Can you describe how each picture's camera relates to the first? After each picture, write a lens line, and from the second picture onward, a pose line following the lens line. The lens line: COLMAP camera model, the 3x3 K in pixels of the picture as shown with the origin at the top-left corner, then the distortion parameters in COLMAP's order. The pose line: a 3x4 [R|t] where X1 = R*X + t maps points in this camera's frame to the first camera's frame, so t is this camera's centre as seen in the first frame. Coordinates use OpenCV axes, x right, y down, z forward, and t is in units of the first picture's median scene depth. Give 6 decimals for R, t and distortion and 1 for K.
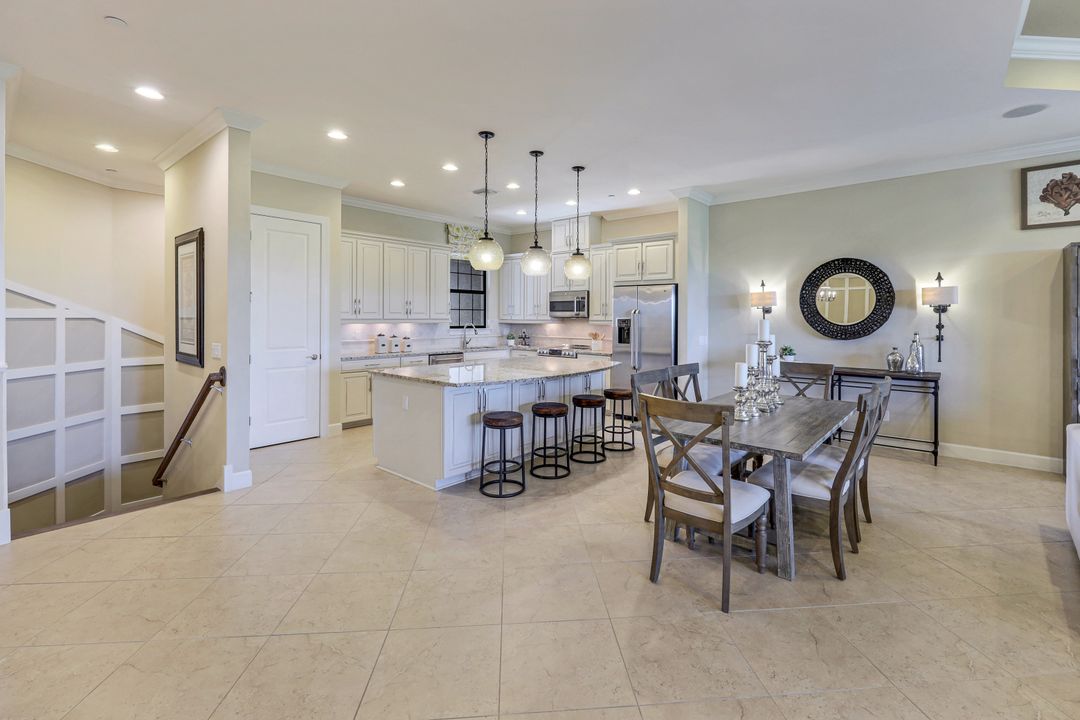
lens RADIAL K [[474.6, 0, 558.6], [0, 474.6, 320.5], [0, 0, 1]] dist [-0.002380, -0.000300]
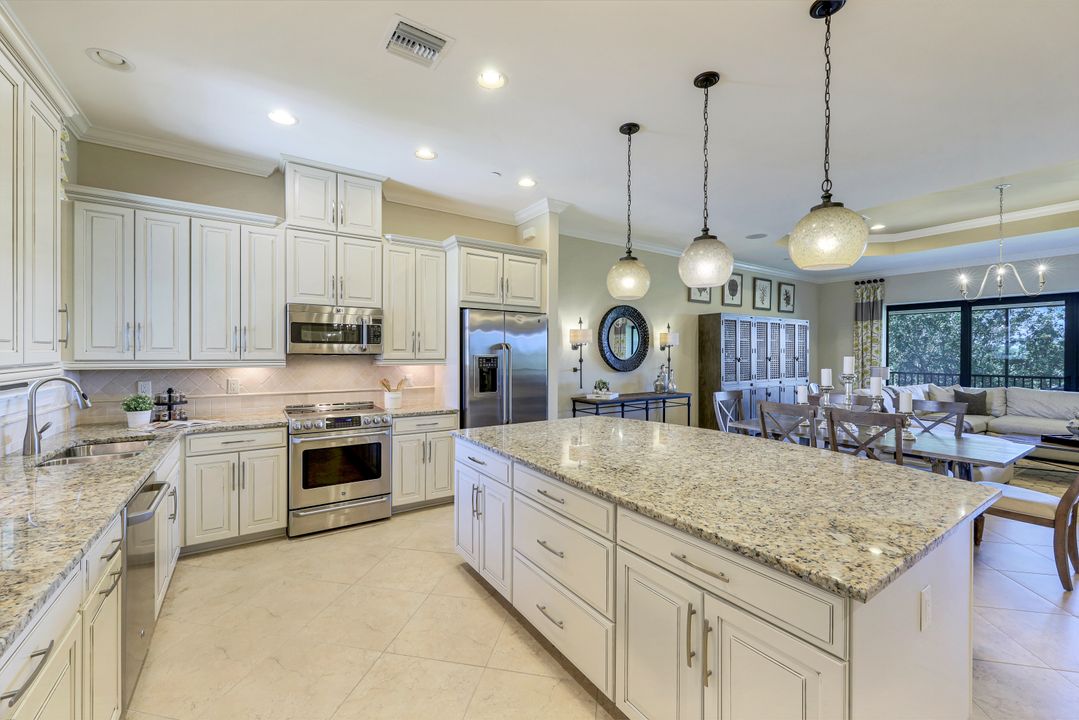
lens RADIAL K [[442.8, 0, 539.1], [0, 442.8, 356.0], [0, 0, 1]] dist [-0.000556, 0.000577]
pose [[0.276669, -0.008773, 0.960925, -0.569661], [0.004812, 0.999958, 0.007744, -0.011016], [-0.960953, 0.002481, 0.276700, 0.912896]]
